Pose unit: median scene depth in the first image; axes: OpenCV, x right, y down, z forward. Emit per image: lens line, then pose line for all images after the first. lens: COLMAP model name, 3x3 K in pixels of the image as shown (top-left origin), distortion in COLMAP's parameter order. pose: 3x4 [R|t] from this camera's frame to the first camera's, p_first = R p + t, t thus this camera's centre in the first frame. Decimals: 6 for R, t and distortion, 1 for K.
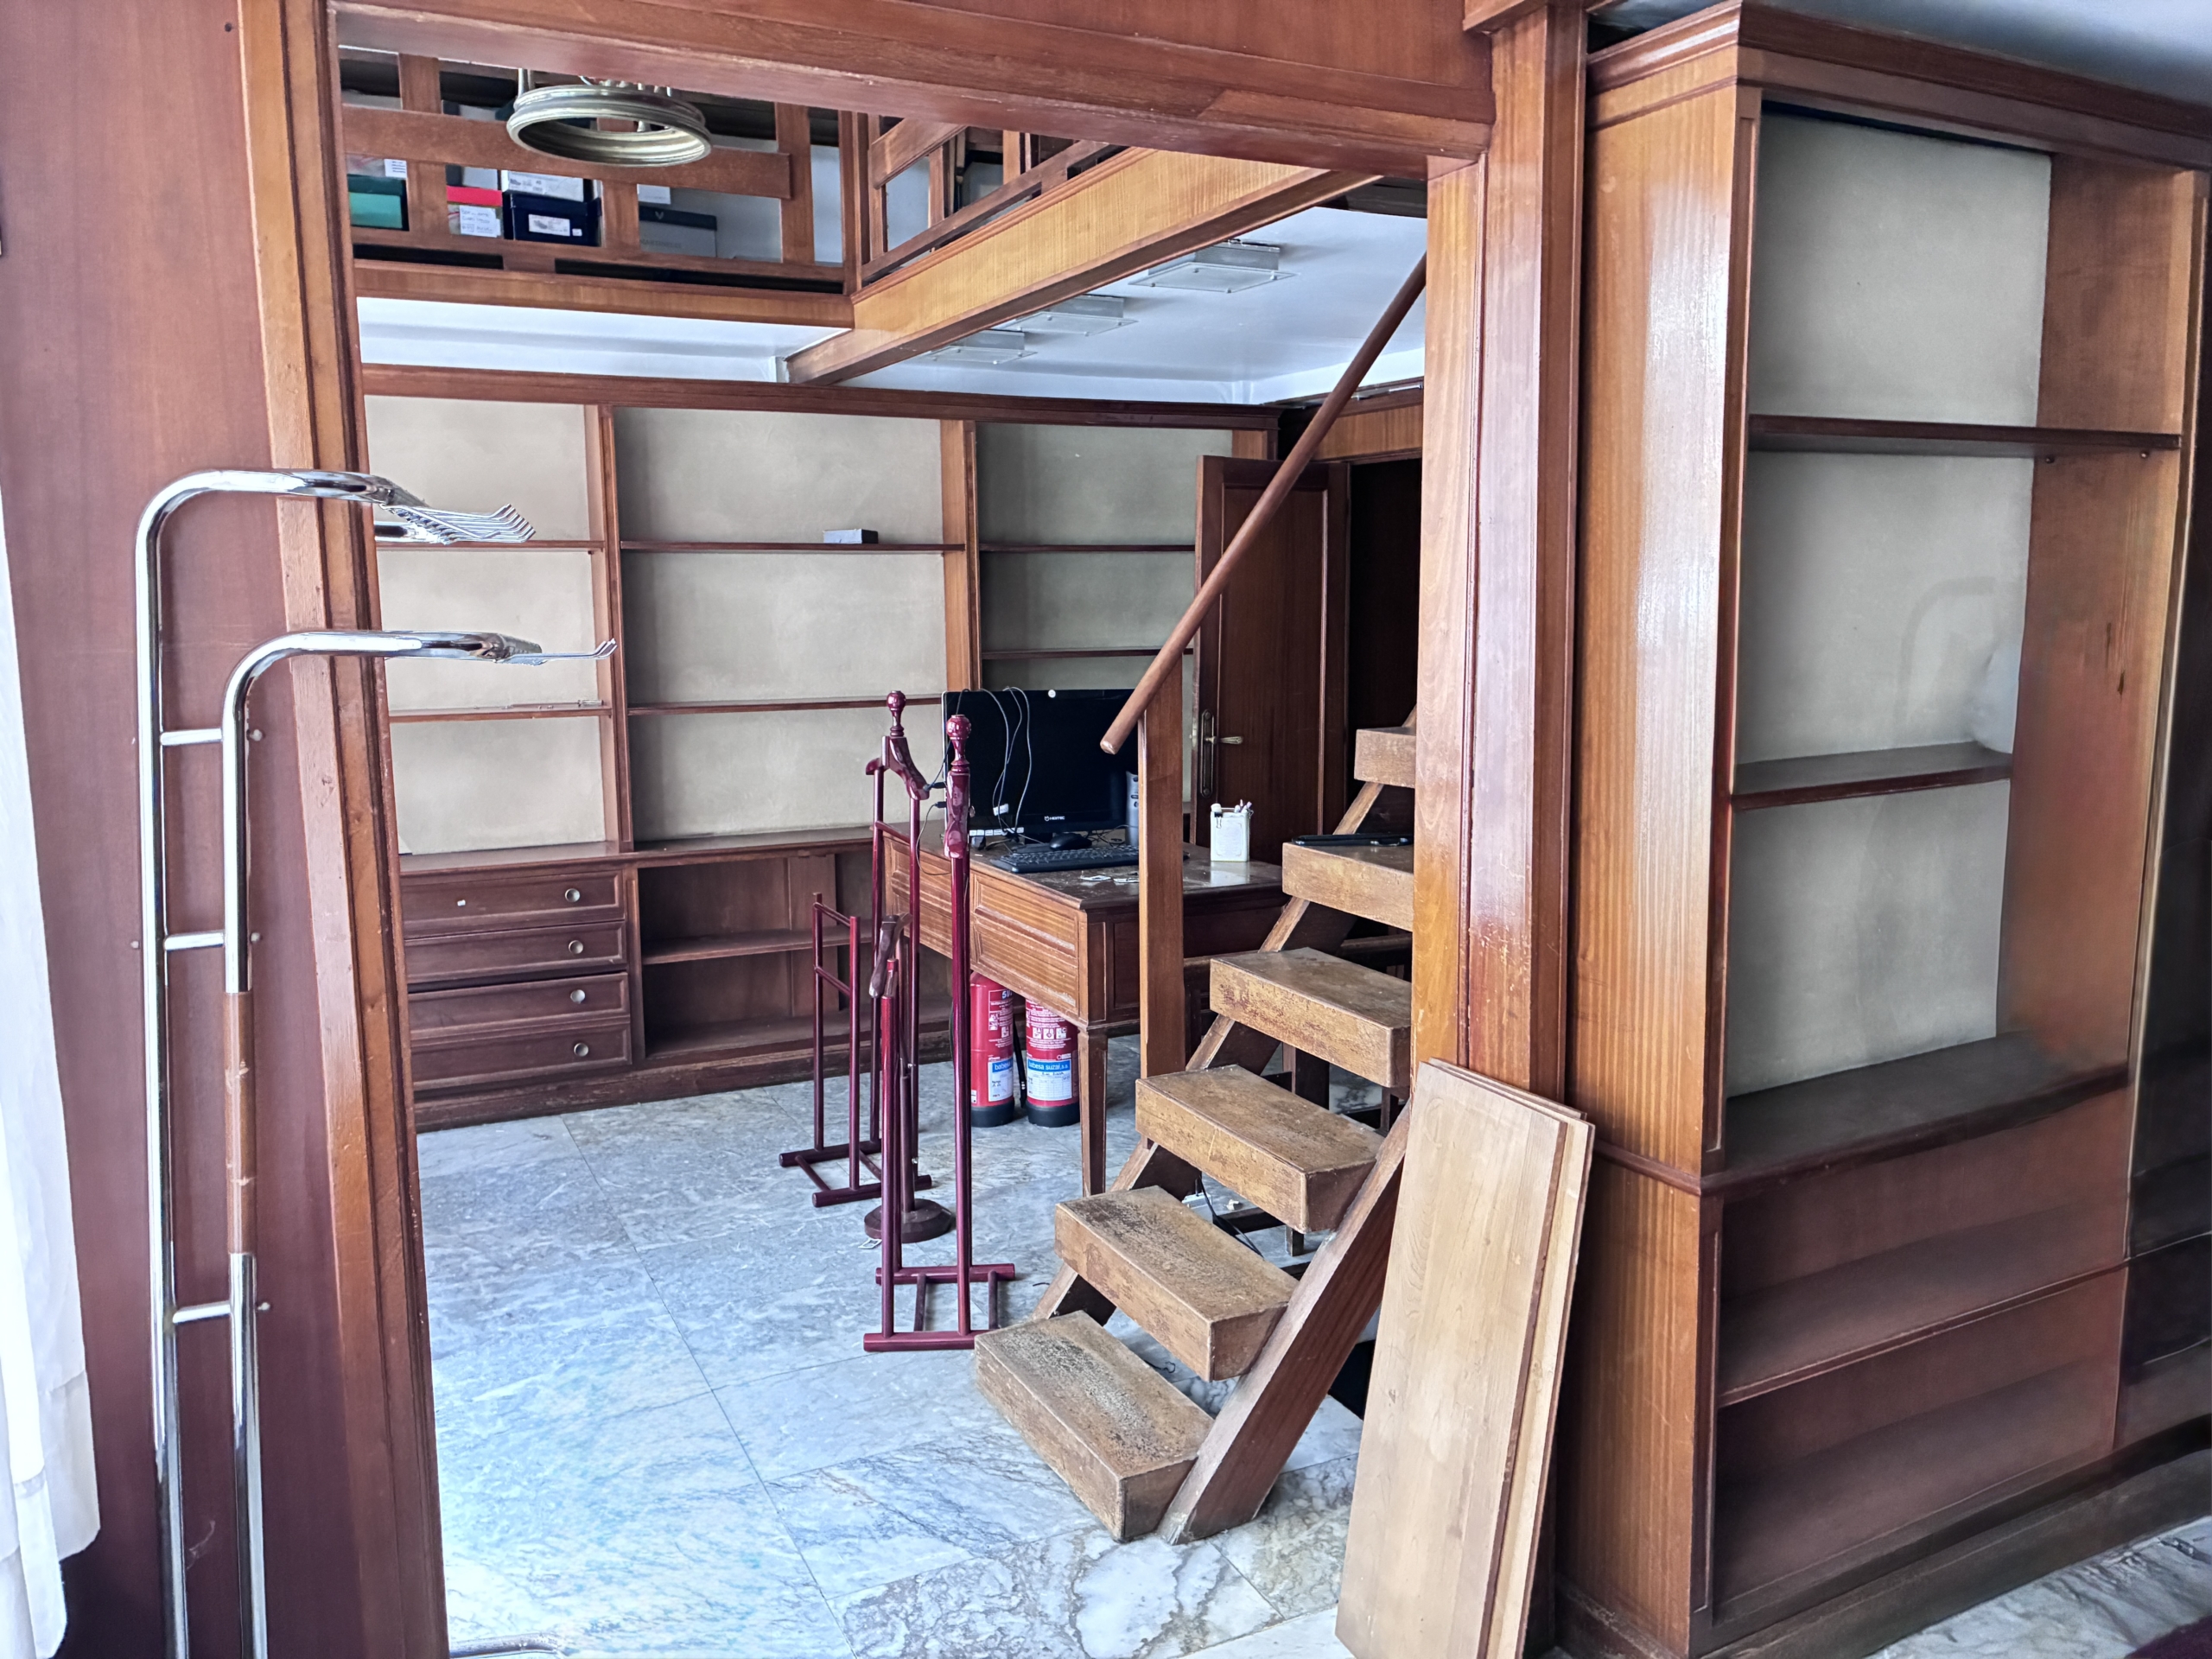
lens RADIAL K [[1661.4, 0, 1105.3], [0, 1661.4, 817.3], [0, 0, 1]] dist [0.027696, -0.050629]
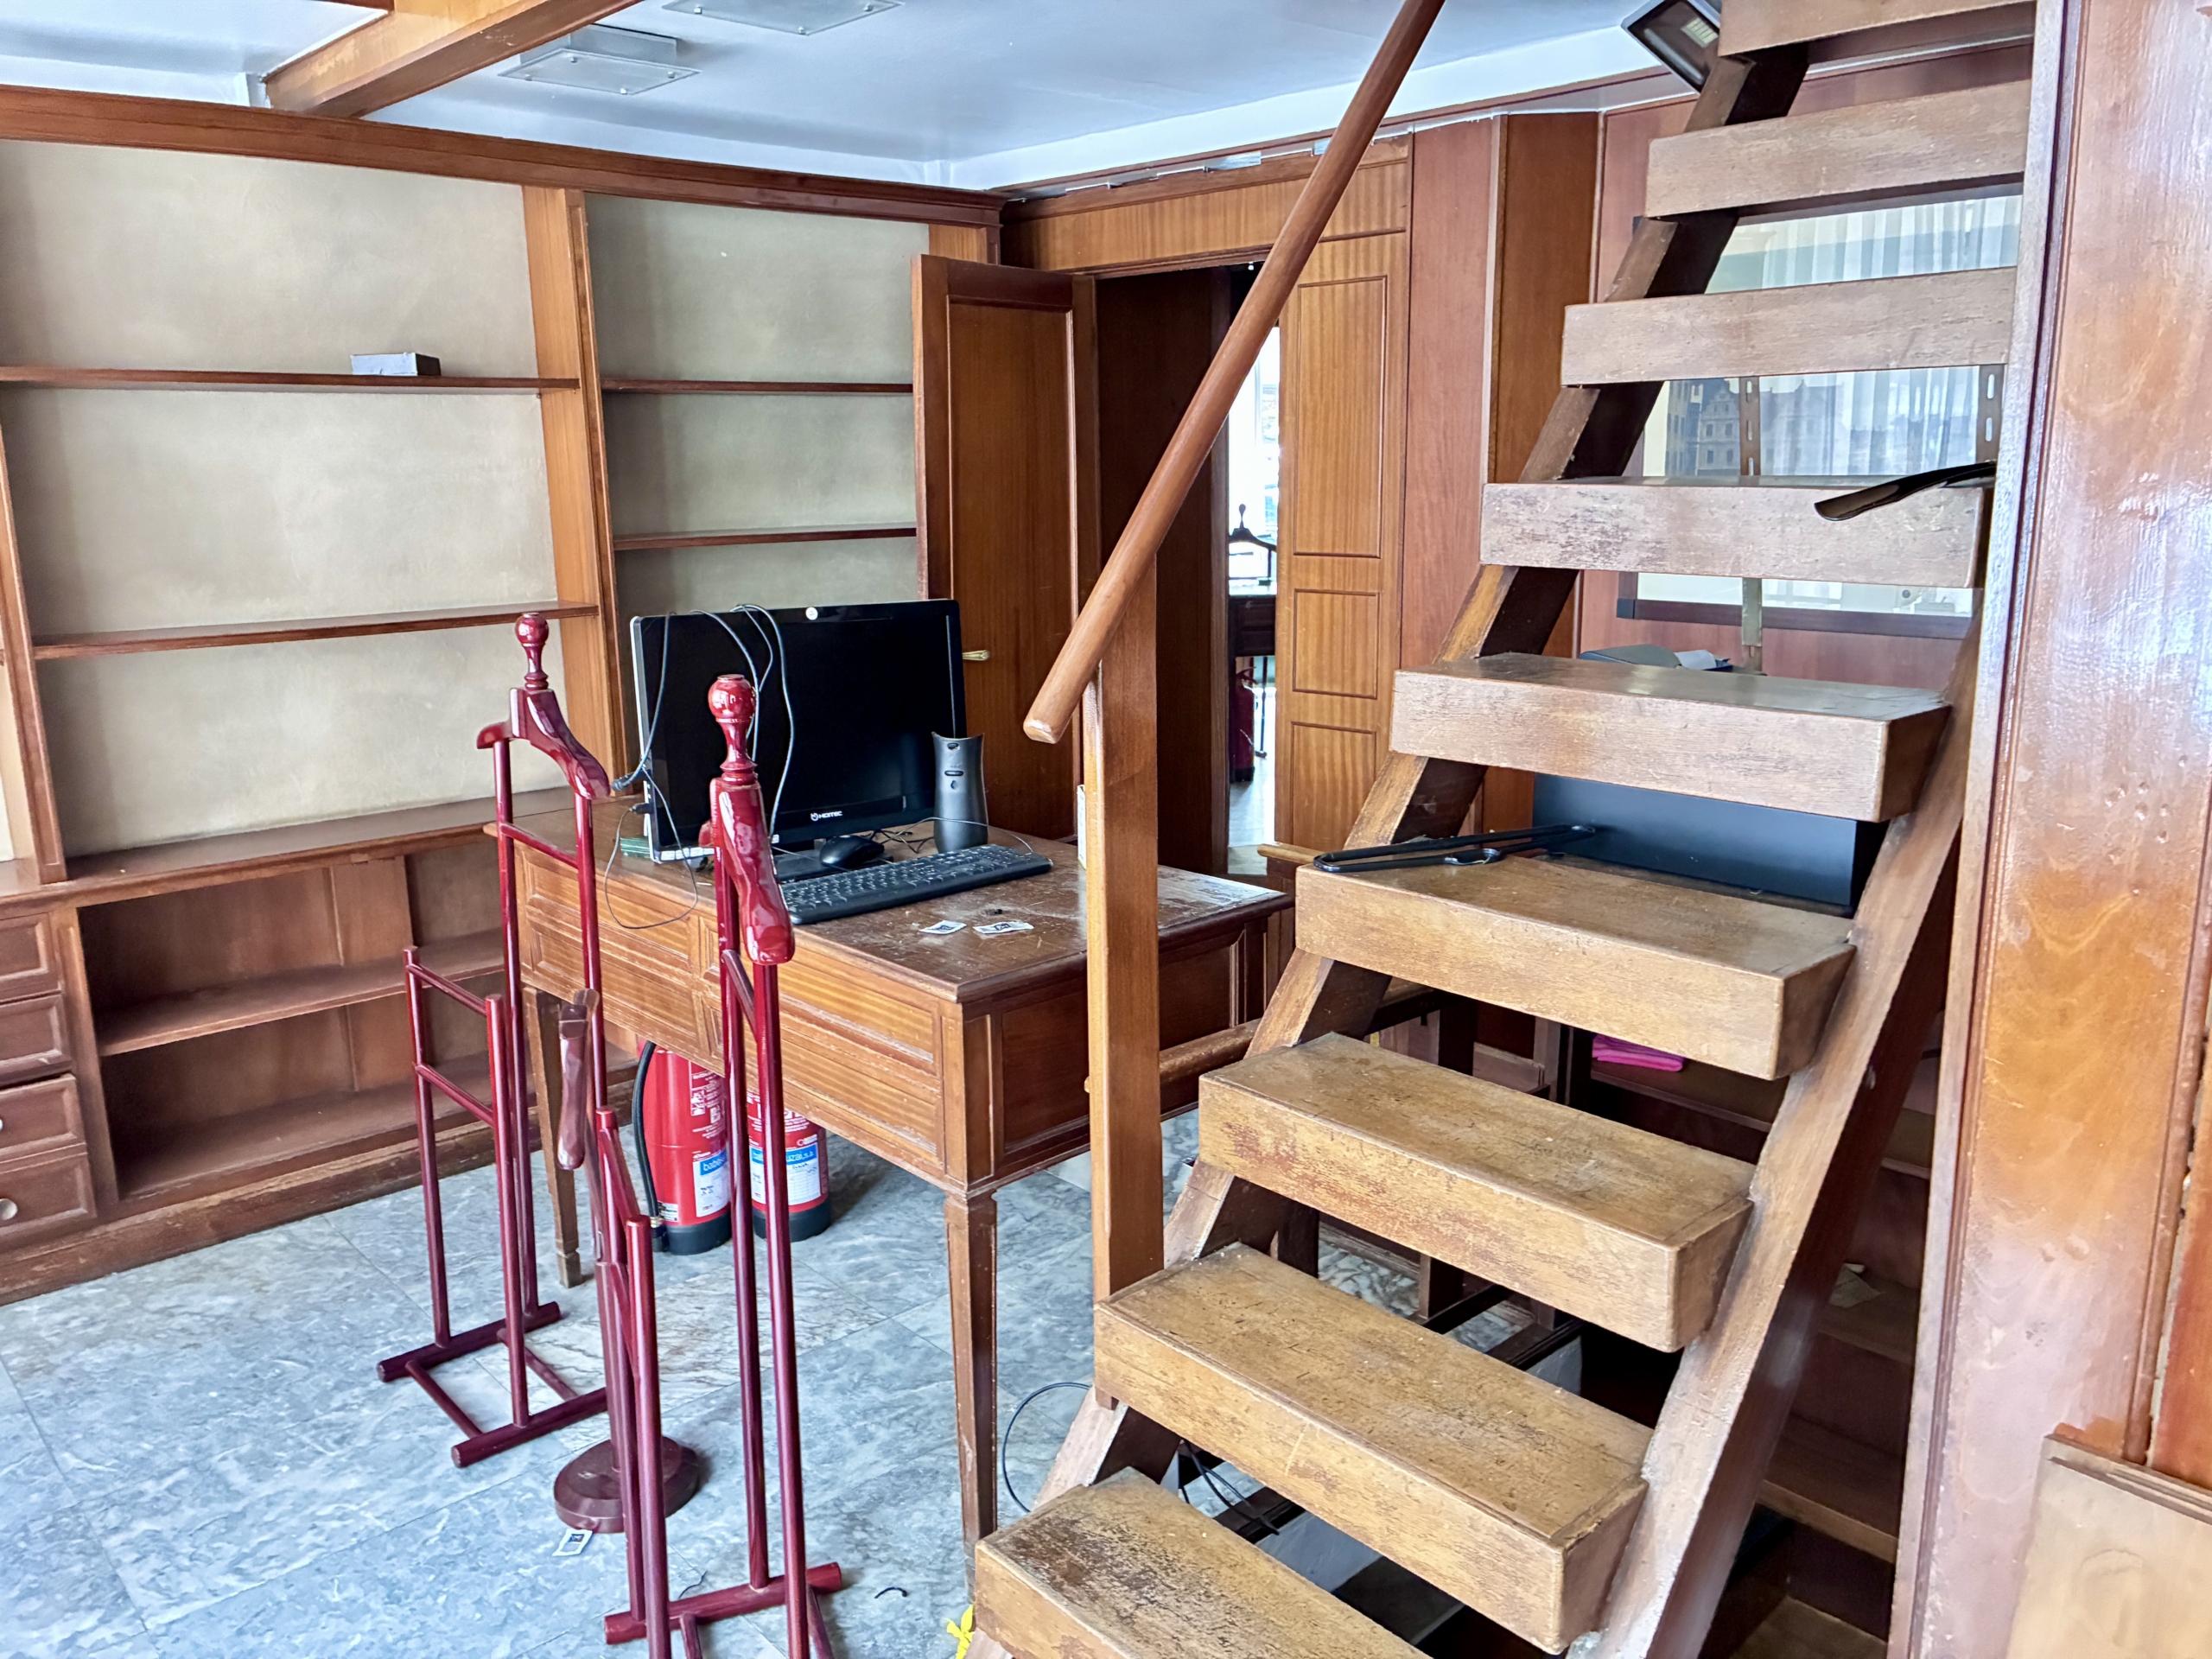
lens RADIAL K [[1661.4, 0, 1097.9], [0, 1661.4, 821.7], [0, 0, 1]] dist [0.027696, -0.050629]
pose [[0.959961, -0.065903, 0.272270, -0.090056], [0.043744, 0.995276, 0.086673, -0.040994], [-0.276696, -0.071292, 0.958309, 0.329205]]
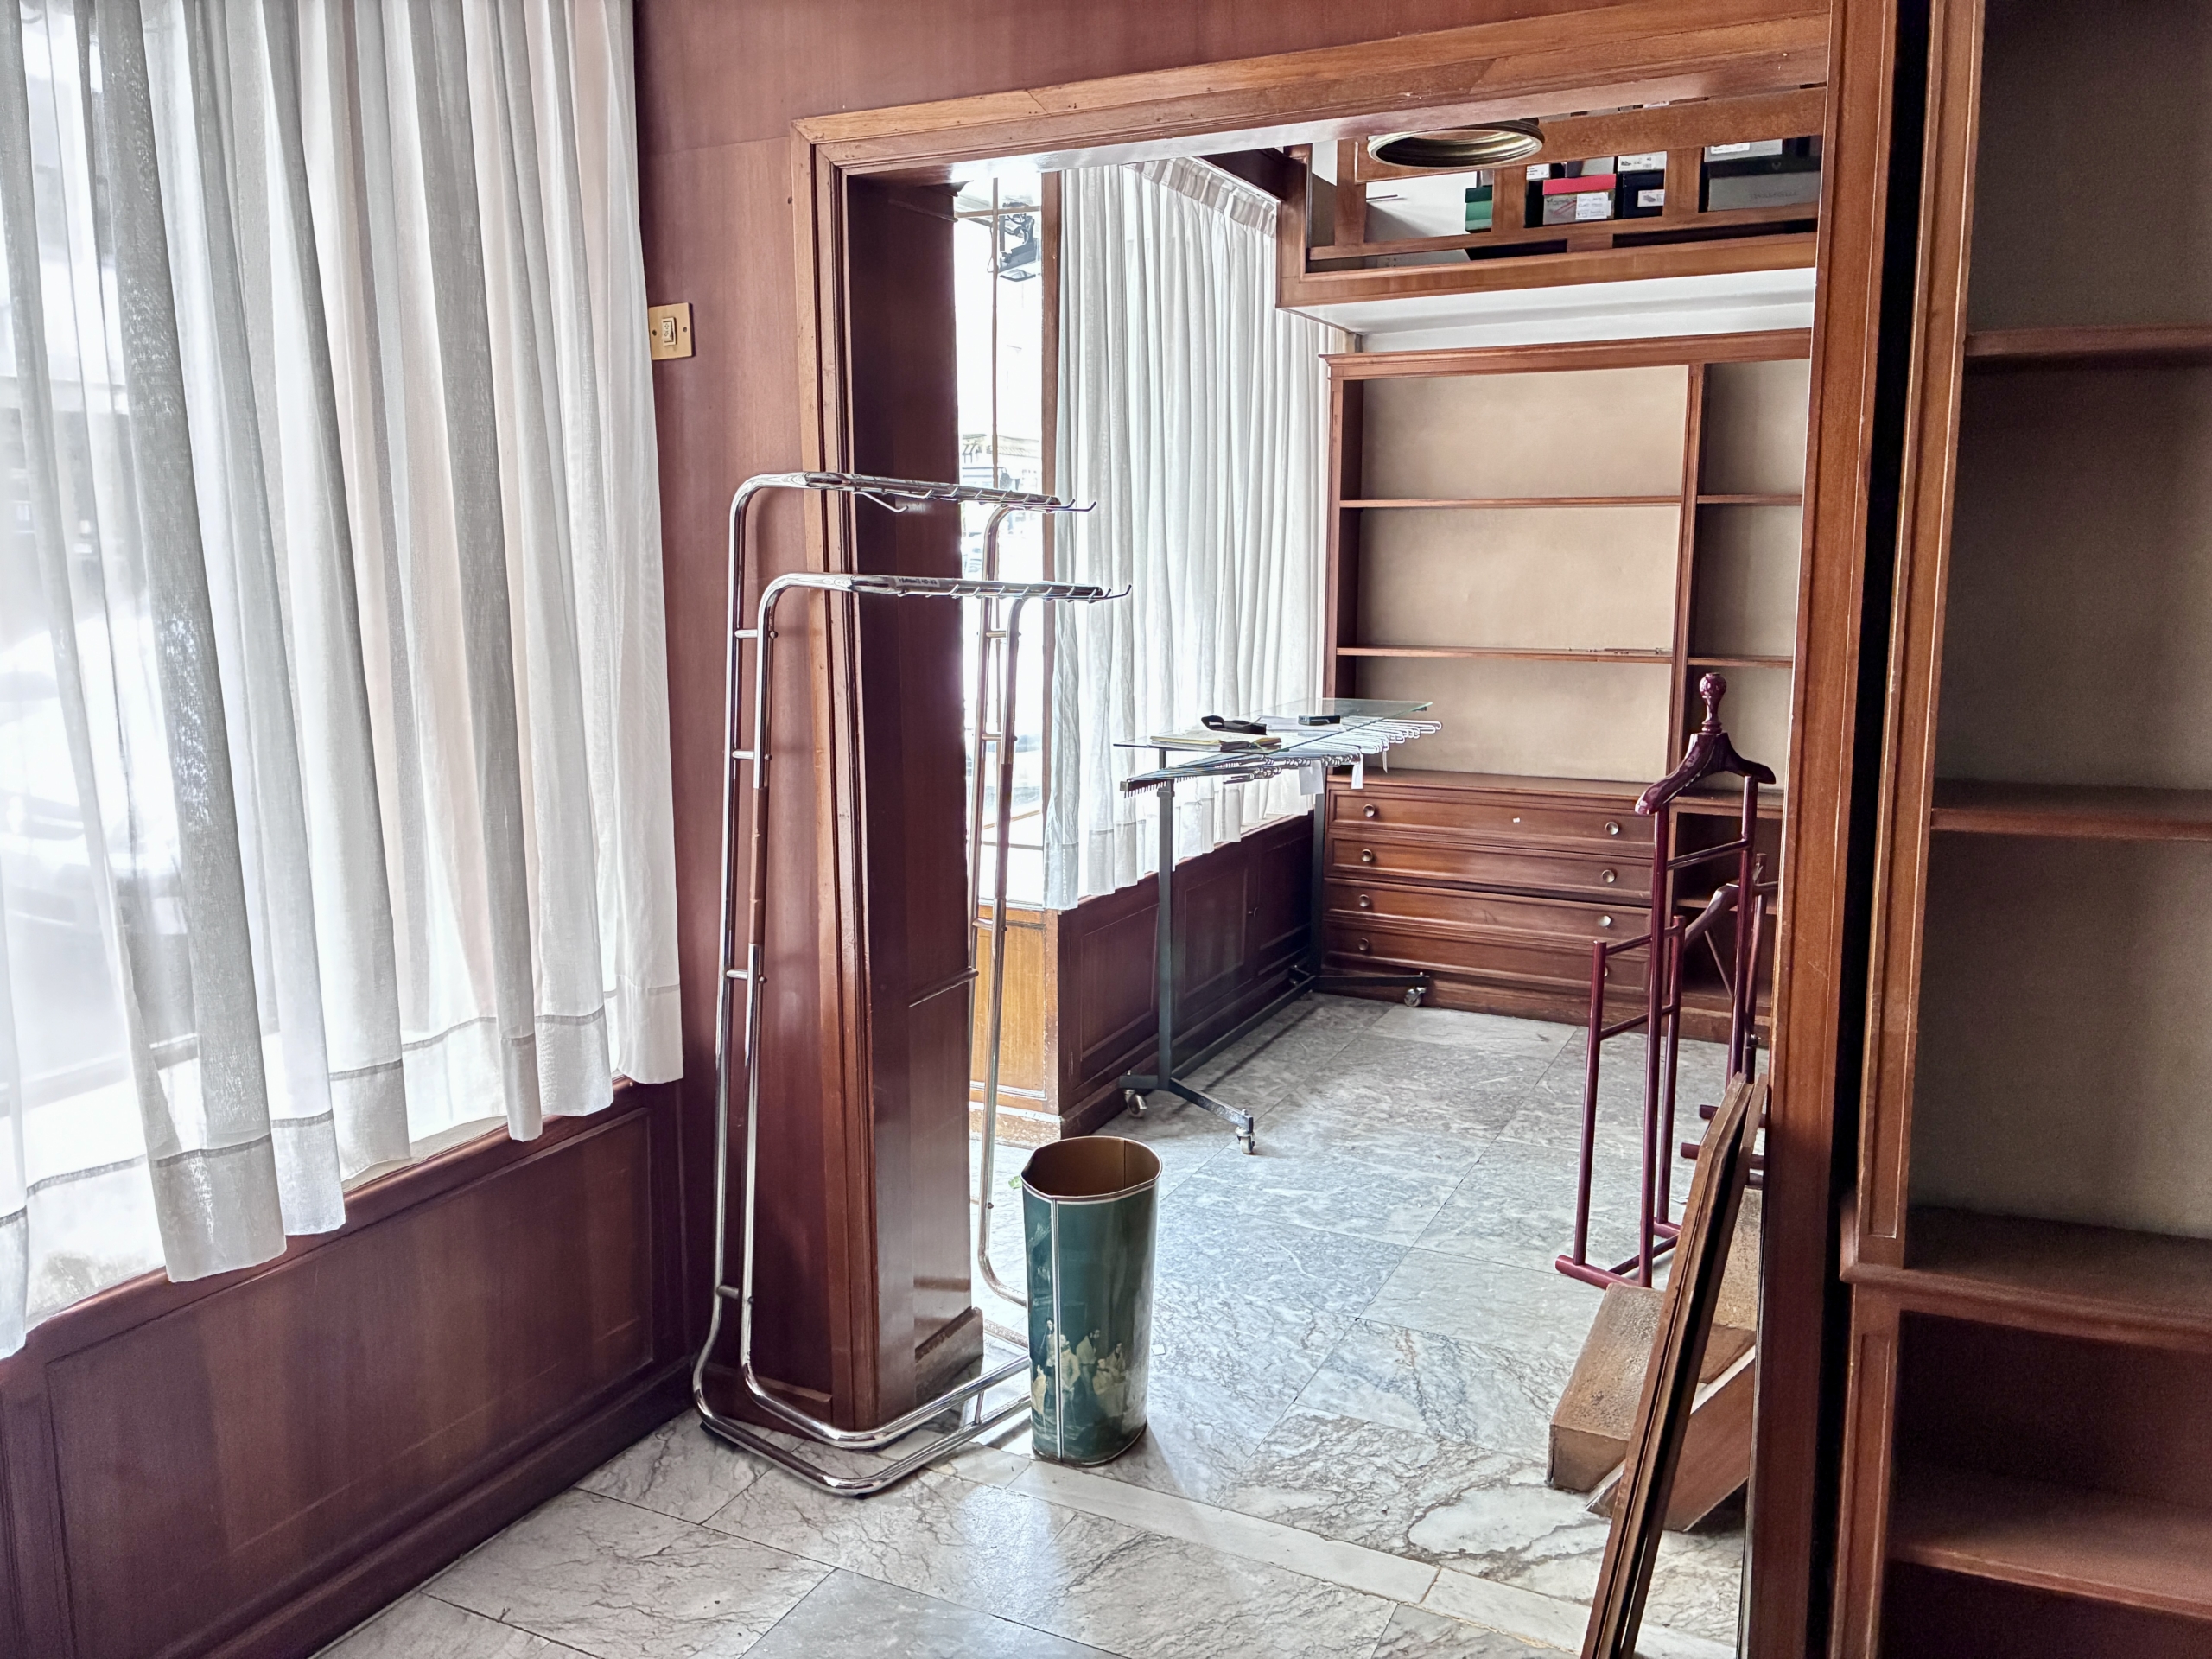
lens RADIAL K [[1661.4, 0, 1107.4], [0, 1661.4, 822.5], [0, 0, 1]] dist [0.027696, -0.050629]
pose [[0.606180, 0.132416, -0.784227, 0.345530], [-0.107065, 0.990654, 0.084513, -0.013683], [0.788088, 0.032733, 0.614692, 0.086393]]
